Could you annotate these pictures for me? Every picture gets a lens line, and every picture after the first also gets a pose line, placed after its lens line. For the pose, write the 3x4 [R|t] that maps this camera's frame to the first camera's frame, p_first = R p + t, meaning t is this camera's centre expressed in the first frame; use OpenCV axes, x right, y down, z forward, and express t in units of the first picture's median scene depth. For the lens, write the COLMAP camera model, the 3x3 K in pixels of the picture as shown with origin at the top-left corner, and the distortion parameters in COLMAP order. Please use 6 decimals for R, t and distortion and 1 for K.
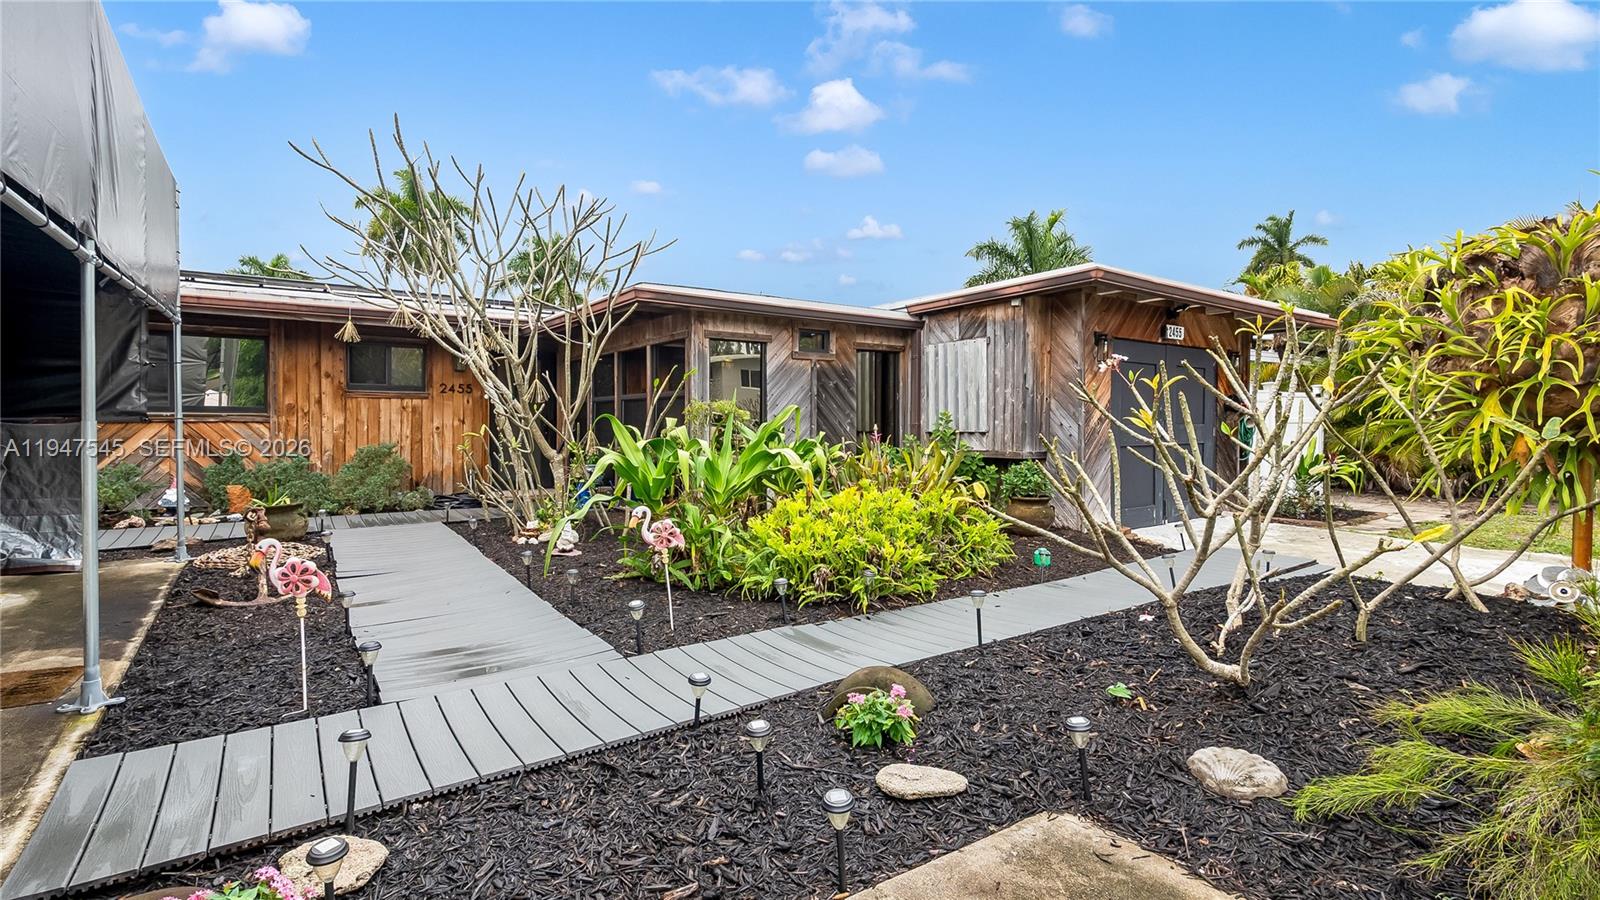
lens RADIAL K [[753.8, 0, 800.4], [0, 753.8, 452.9], [0, 0, 1]] dist [0.000510, -0.000109]
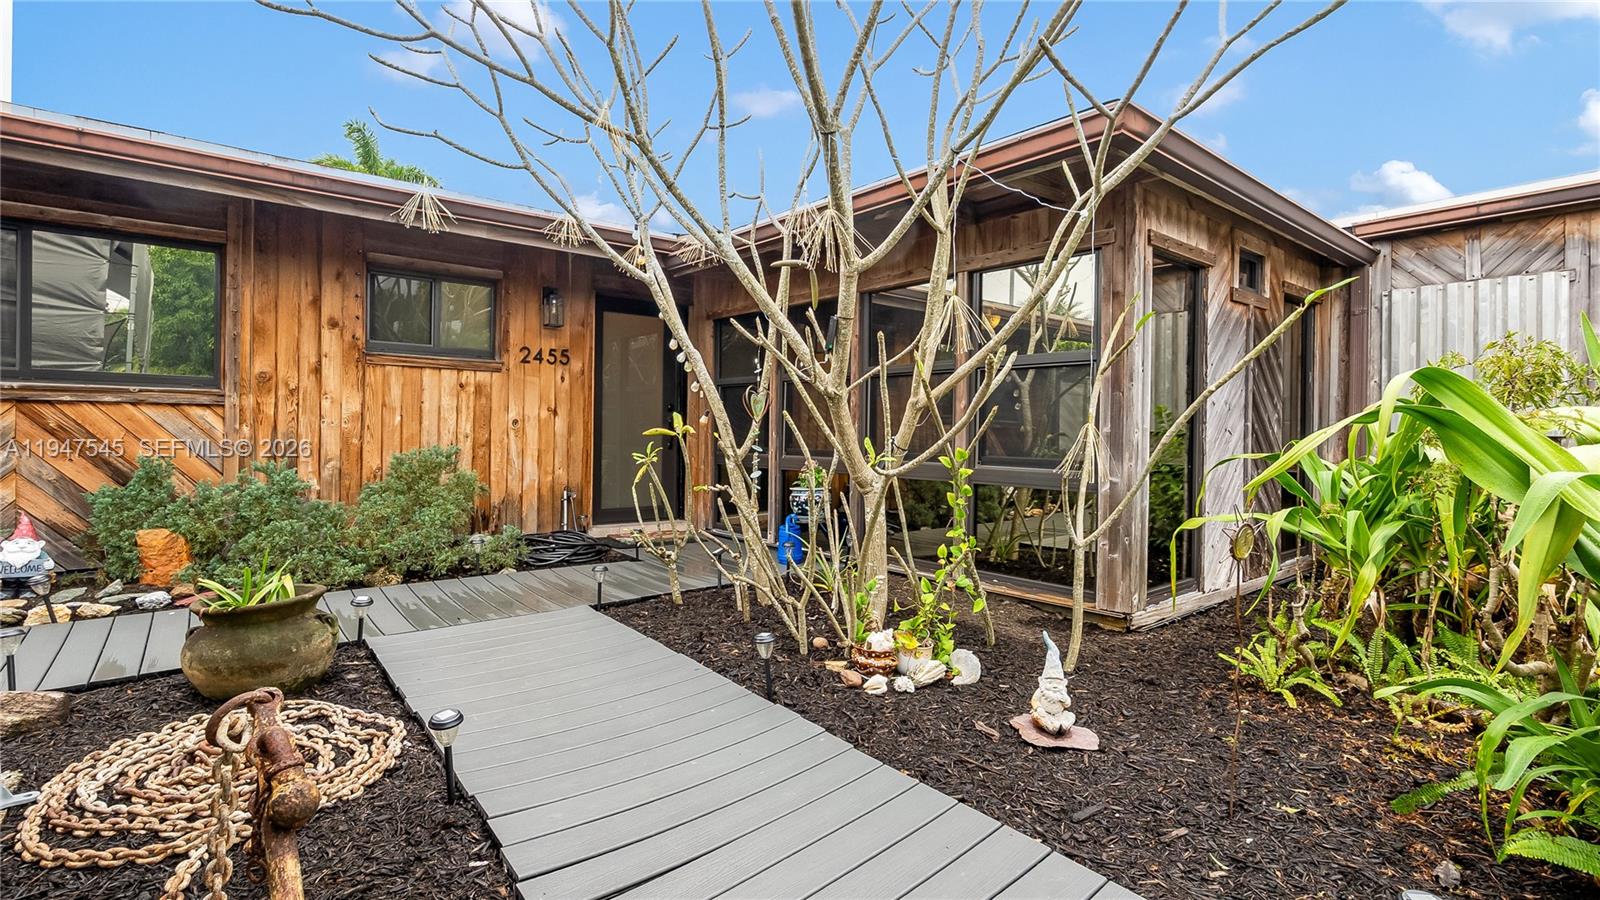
lens RADIAL K [[753.8, 0, 799.1], [0, 753.8, 446.6], [0, 0, 1]] dist [0.000510, -0.000109]
pose [[0.997509, 0.008949, 0.069967, -0.326486], [-0.008044, 0.999880, -0.013203, -0.007886], [-0.070077, 0.012607, 0.997462, 0.428422]]
